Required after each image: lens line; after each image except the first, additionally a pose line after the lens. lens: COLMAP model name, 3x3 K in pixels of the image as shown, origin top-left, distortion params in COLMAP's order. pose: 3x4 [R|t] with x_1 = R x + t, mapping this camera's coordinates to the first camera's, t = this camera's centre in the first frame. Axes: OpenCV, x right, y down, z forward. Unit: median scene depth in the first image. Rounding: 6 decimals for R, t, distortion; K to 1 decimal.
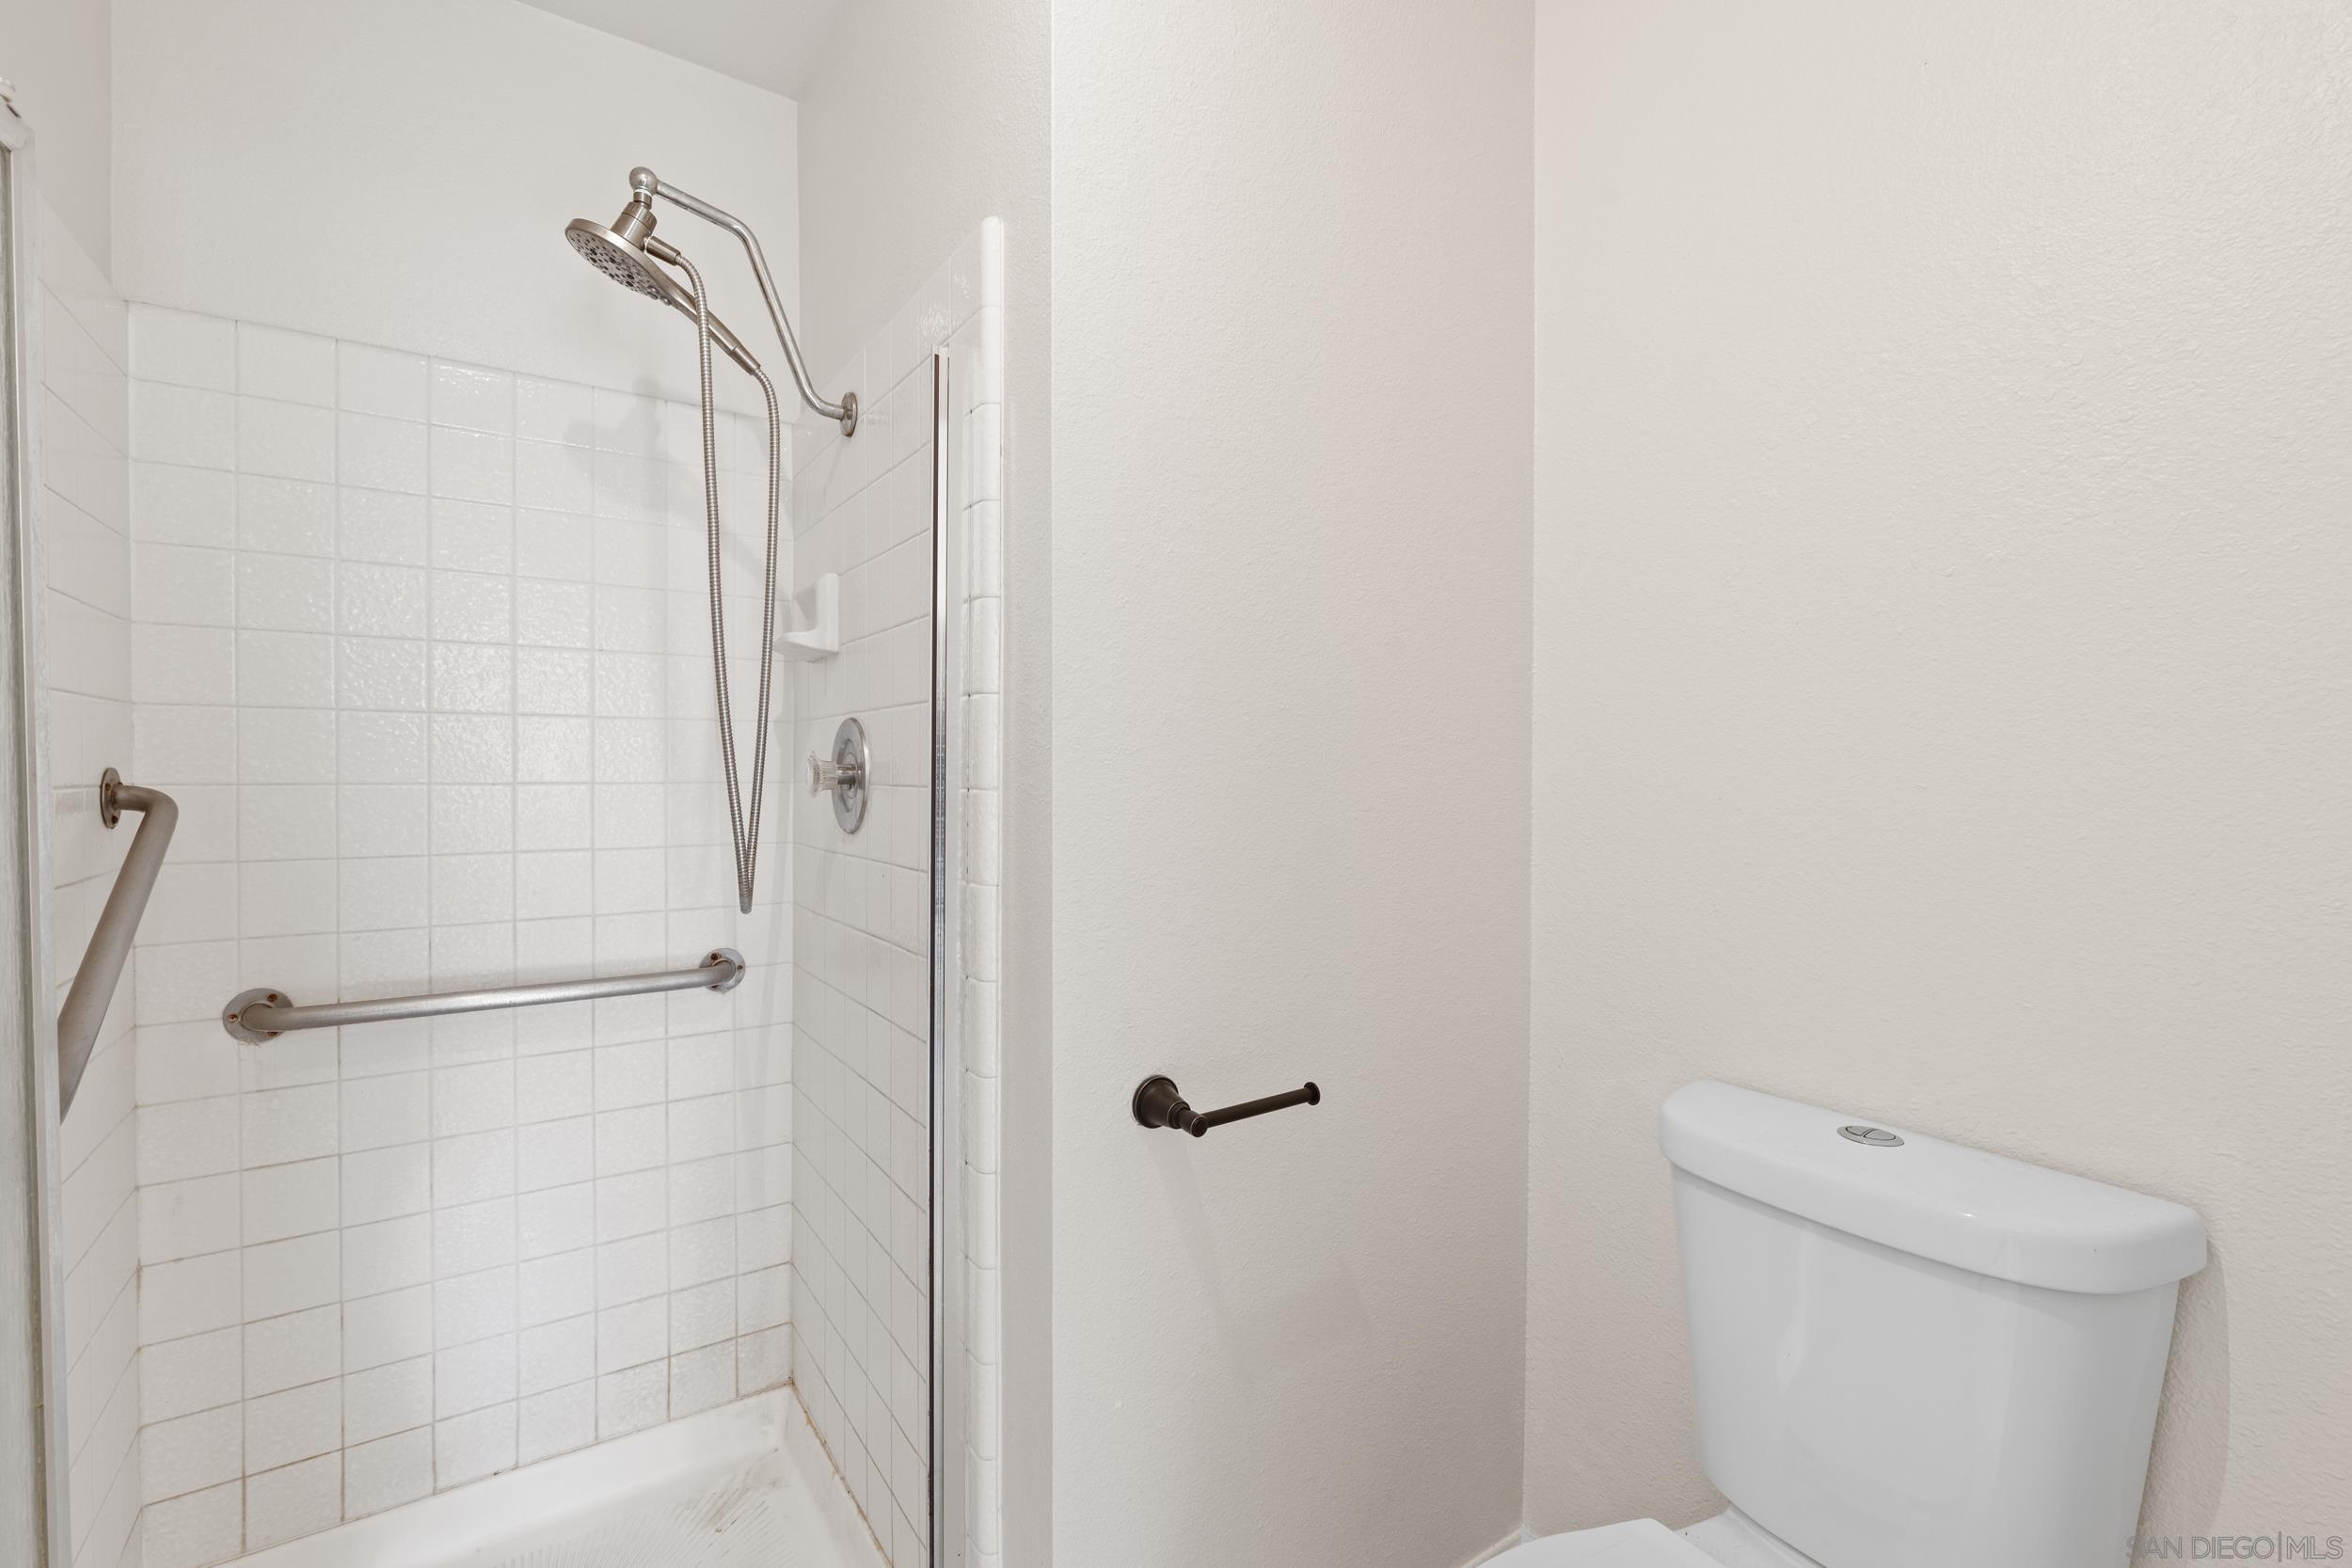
lens RADIAL K [[1050.0, 0, 1185.9], [0, 1050.0, 782.6], [0, 0, 1]] dist [0.012298, -0.000556]
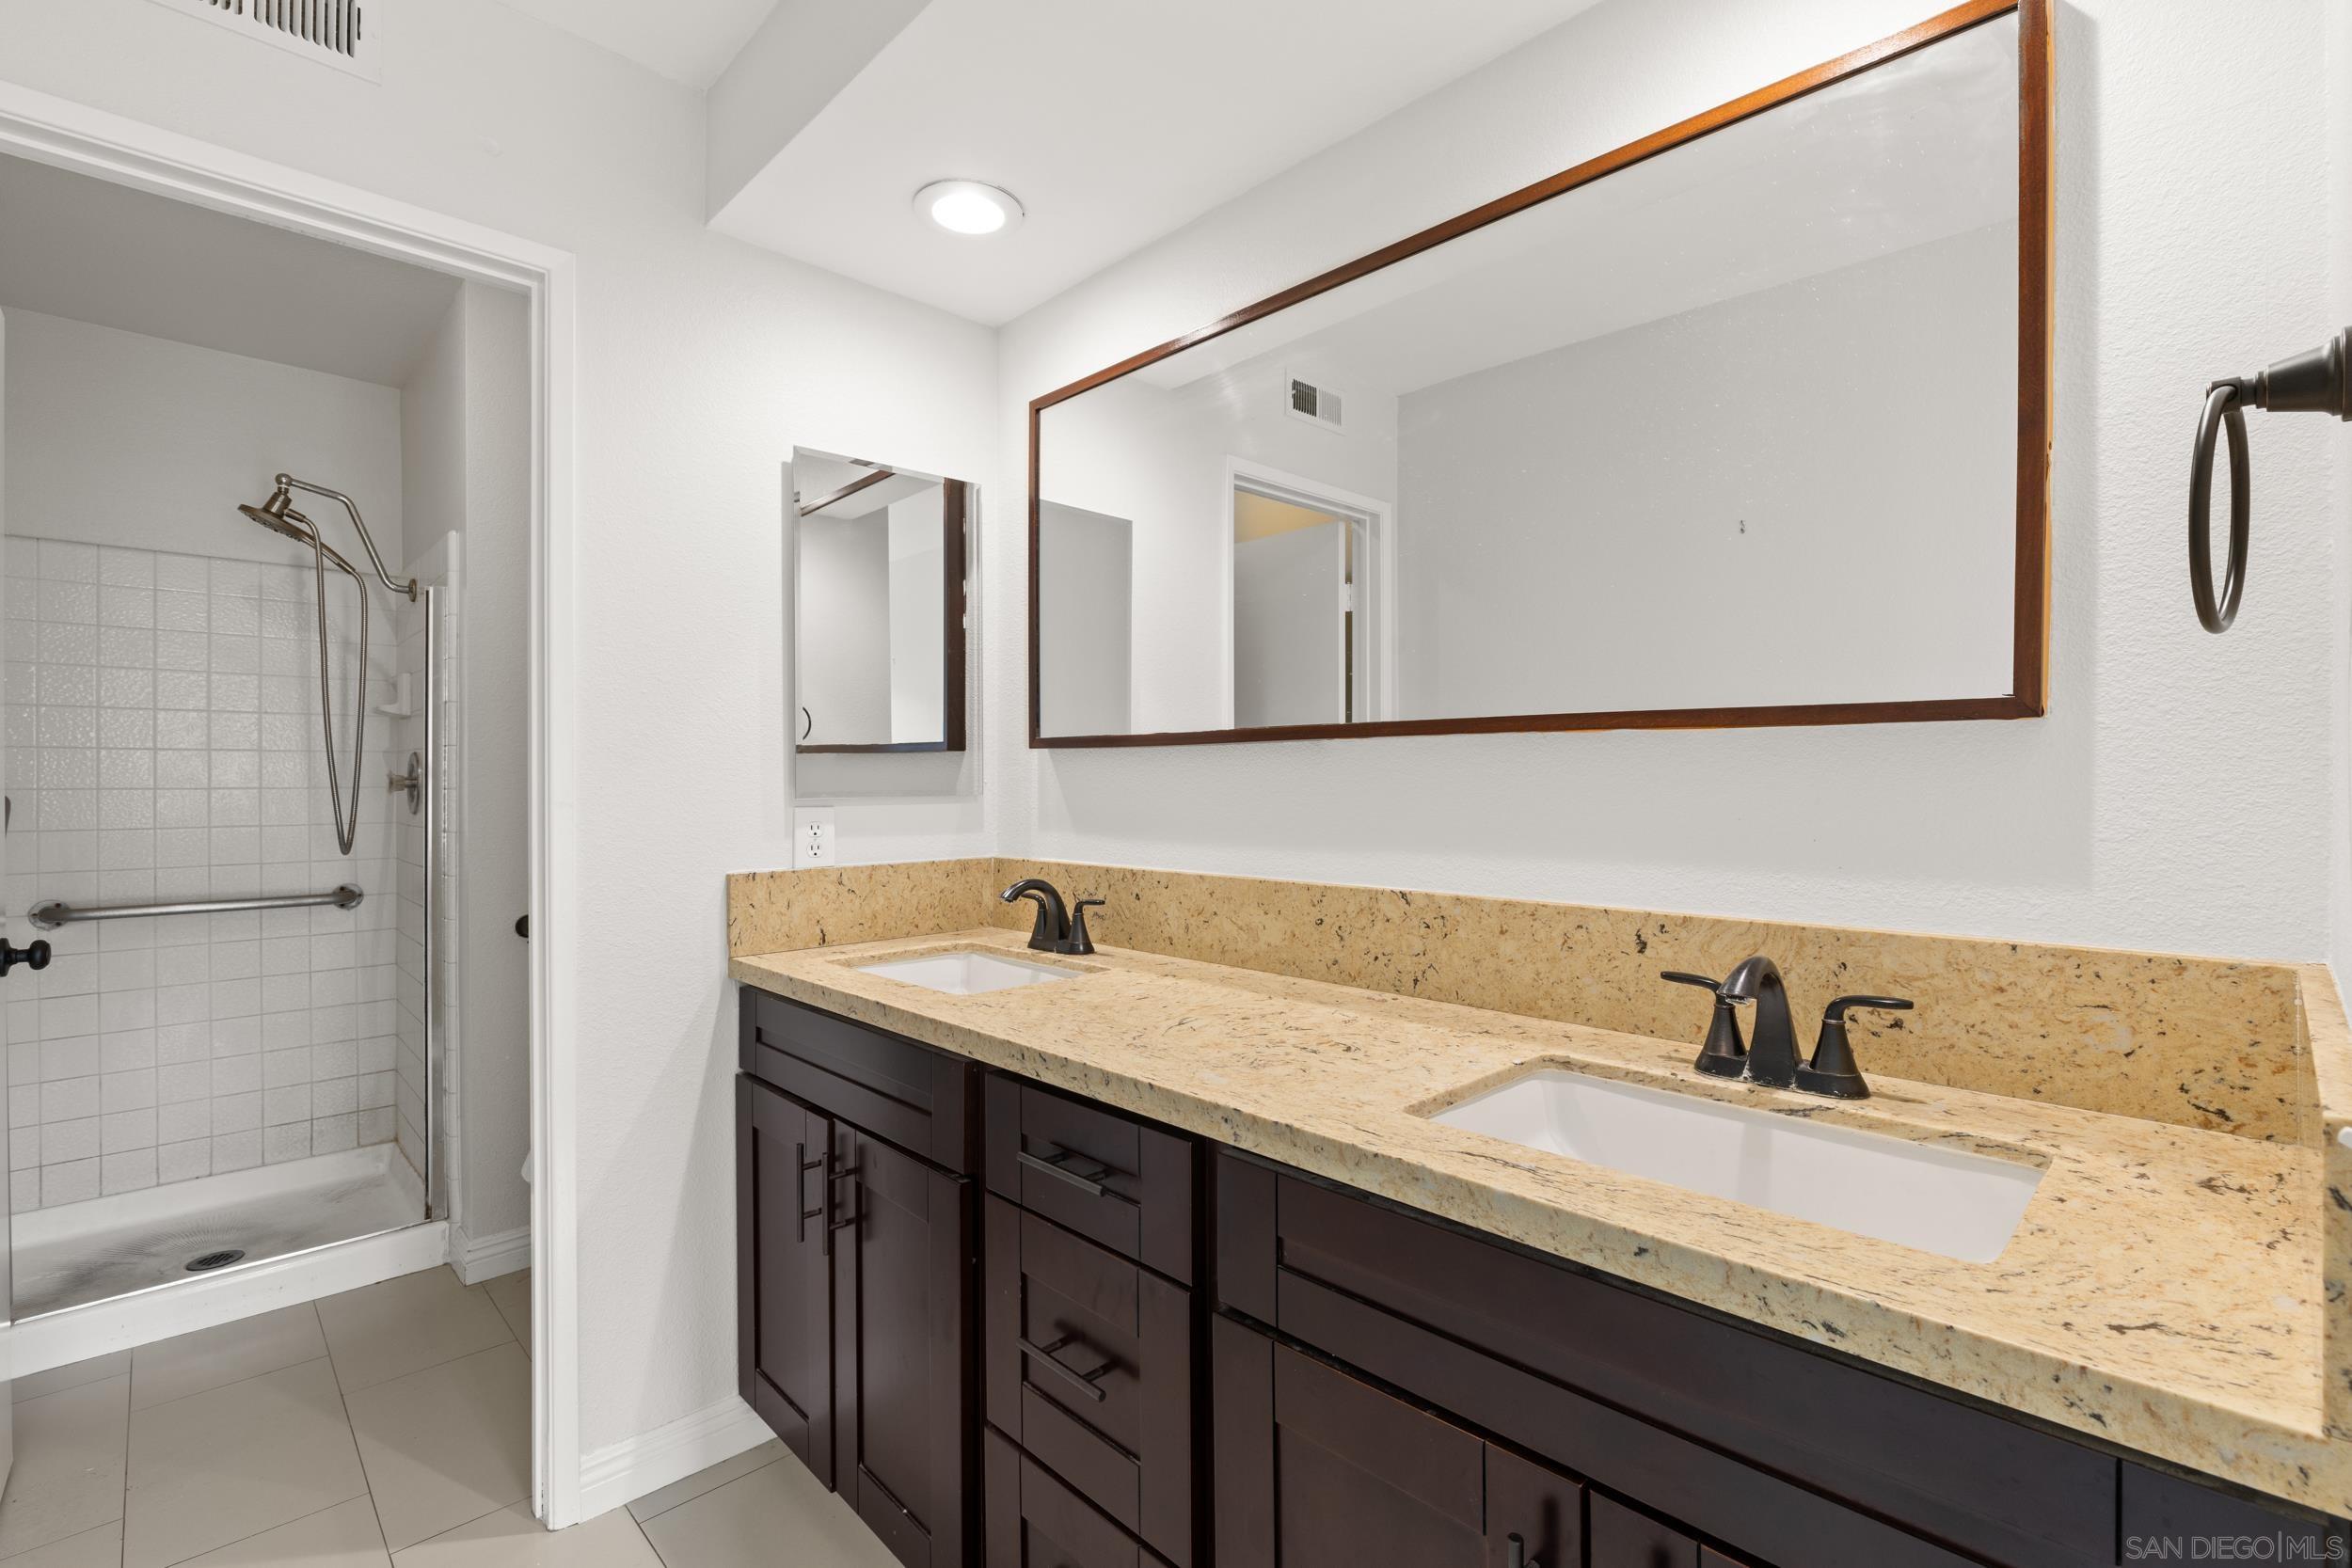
lens RADIAL K [[1056.5, 0, 1176.0], [0, 1056.5, 784.0], [0, 0, 1]] dist [0.011083, 0.000229]
pose [[0.987557, -0.003960, 0.157213, 0.703827], [0.005157, 0.999961, -0.007206, 0.015091], [-0.157178, 0.007927, 0.987538, -1.051252]]
